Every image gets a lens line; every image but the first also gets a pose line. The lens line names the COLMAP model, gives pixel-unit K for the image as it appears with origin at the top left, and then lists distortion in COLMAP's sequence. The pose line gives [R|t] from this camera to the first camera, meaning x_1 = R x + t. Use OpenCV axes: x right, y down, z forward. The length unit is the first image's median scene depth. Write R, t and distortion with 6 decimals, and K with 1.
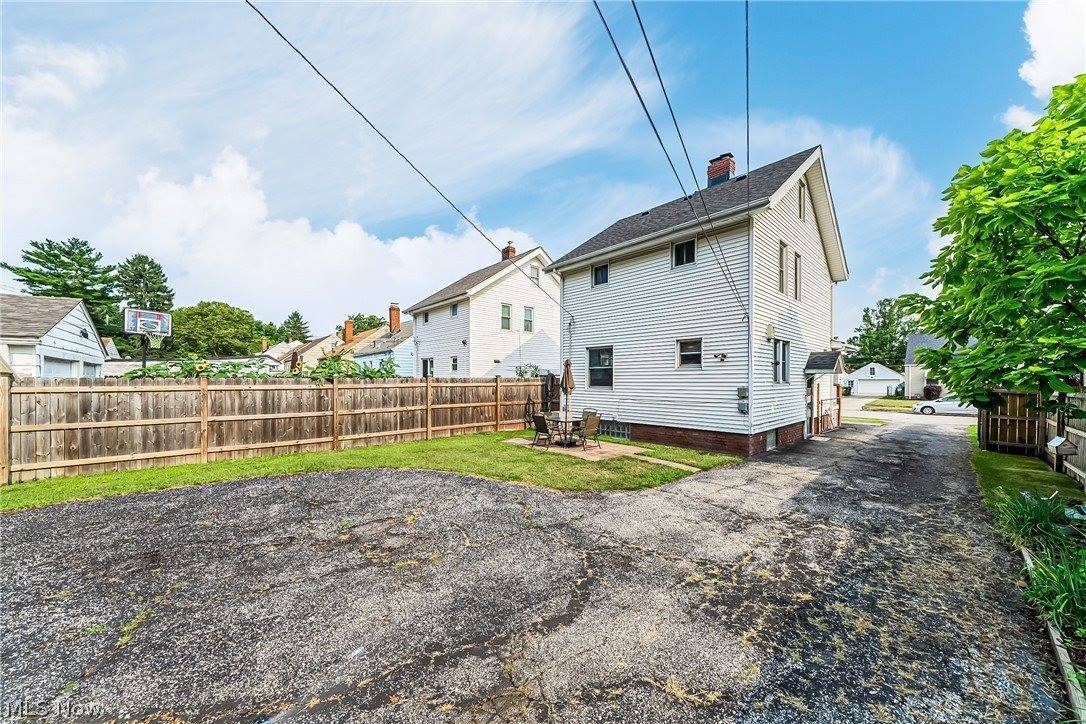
lens RADIAL K [[381.1, 0, 546.0], [0, 381.1, 379.4], [0, 0, 1]] dist [-0.001505, -0.000147]
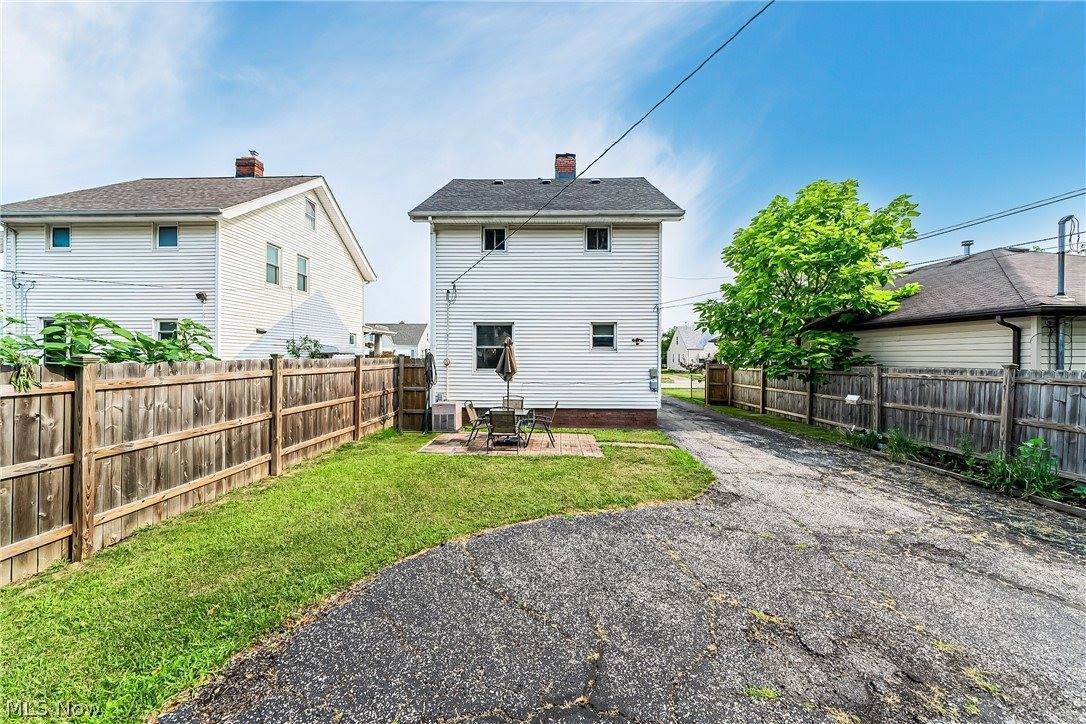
lens RADIAL K [[377.6, 0, 542.3], [0, 377.6, 356.8], [0, 0, 1]] dist [-0.002721, -0.000083]
pose [[0.698192, 0.003841, 0.715900, -0.468685], [-0.004297, 0.999990, -0.001175, -0.010719], [-0.715897, -0.002256, 0.698202, 0.394855]]
